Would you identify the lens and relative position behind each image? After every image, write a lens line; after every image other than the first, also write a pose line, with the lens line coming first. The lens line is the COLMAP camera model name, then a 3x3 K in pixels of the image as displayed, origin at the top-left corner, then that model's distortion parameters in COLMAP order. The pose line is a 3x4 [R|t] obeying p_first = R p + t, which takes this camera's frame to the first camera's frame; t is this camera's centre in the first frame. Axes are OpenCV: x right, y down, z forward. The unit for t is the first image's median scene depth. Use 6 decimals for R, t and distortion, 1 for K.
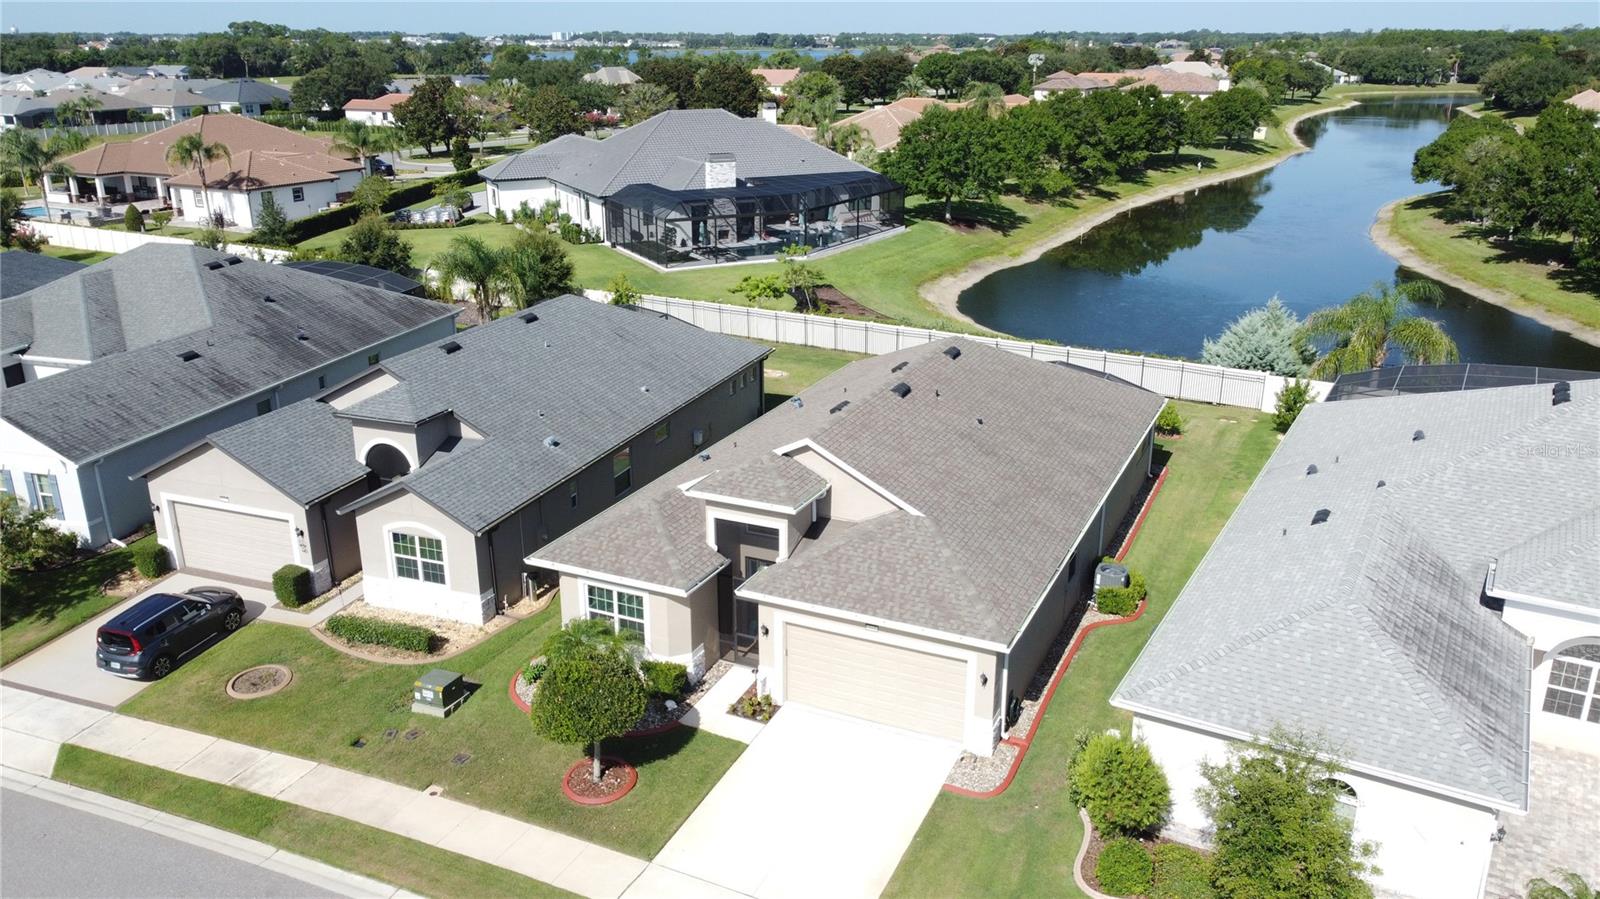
lens RADIAL K [[1213.2, 0, 792.4], [0, 1213.2, 450.9], [0, 0, 1]] dist [0.005253, -0.014026]
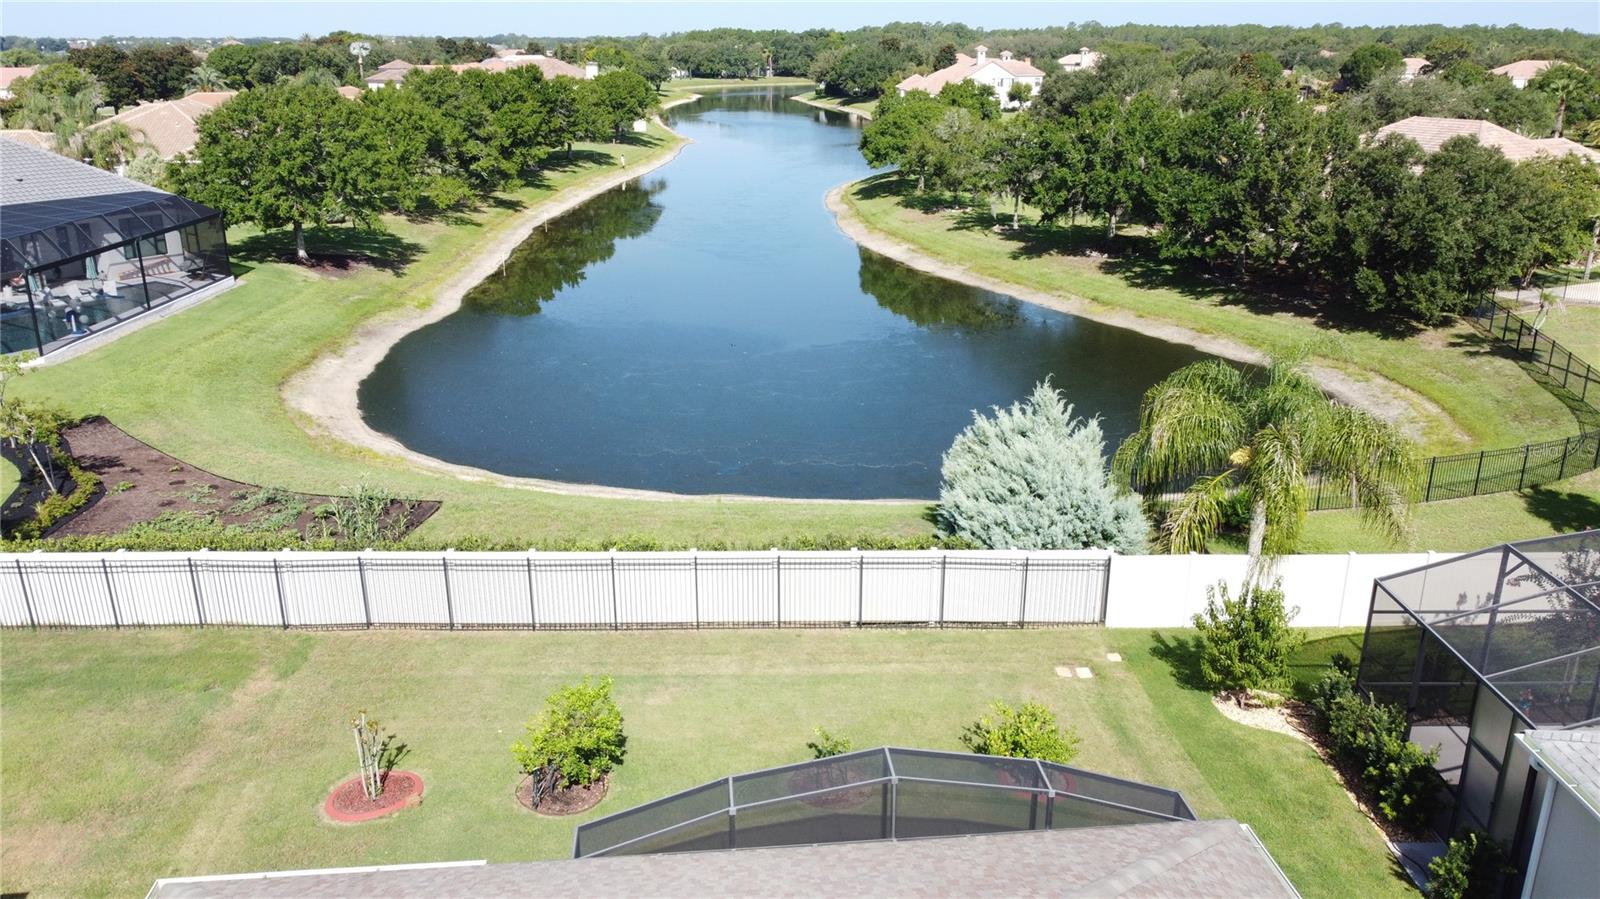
lens RADIAL K [[1213.2, 0, 801.8], [0, 1213.2, 449.8], [0, 0, 1]] dist [0.005253, -0.014026]
pose [[0.859235, -0.161239, 0.485508, 0.030097], [0.164036, 0.985758, 0.037069, -0.081195], [-0.484570, 0.047789, 0.873446, 0.357712]]
